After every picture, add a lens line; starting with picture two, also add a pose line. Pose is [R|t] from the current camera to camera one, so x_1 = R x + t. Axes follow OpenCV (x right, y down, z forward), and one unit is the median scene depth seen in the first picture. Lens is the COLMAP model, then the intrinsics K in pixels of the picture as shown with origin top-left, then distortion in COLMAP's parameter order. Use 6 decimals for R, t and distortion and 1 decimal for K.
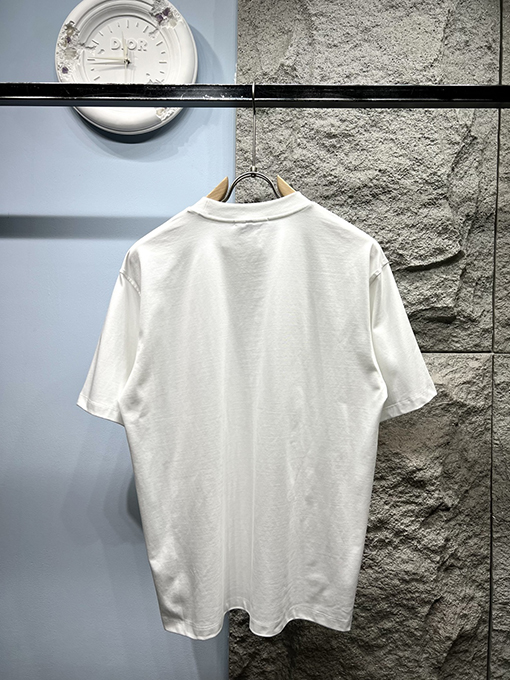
lens RADIAL K [[533.7, 0, 255.0], [0, 533.7, 340.0], [0, 0, 1]] dist [0.016041, -0.031519]
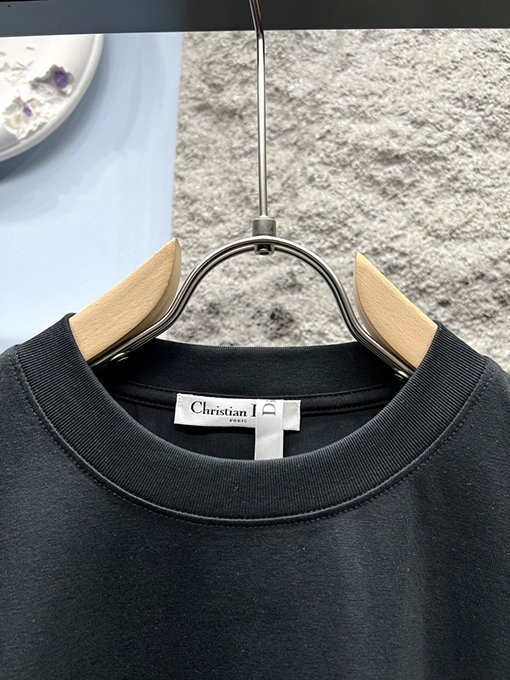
lens RADIAL K [[533.7, 0, 255.0], [0, 533.7, 340.0], [0, 0, 1]] dist [0.016041, -0.031519]
pose [[0.998324, 0.013265, -0.056331, 0.062464], [-0.022262, 0.986502, -0.162230, -0.171535], [0.053418, 0.163212, 0.985144, 0.599448]]
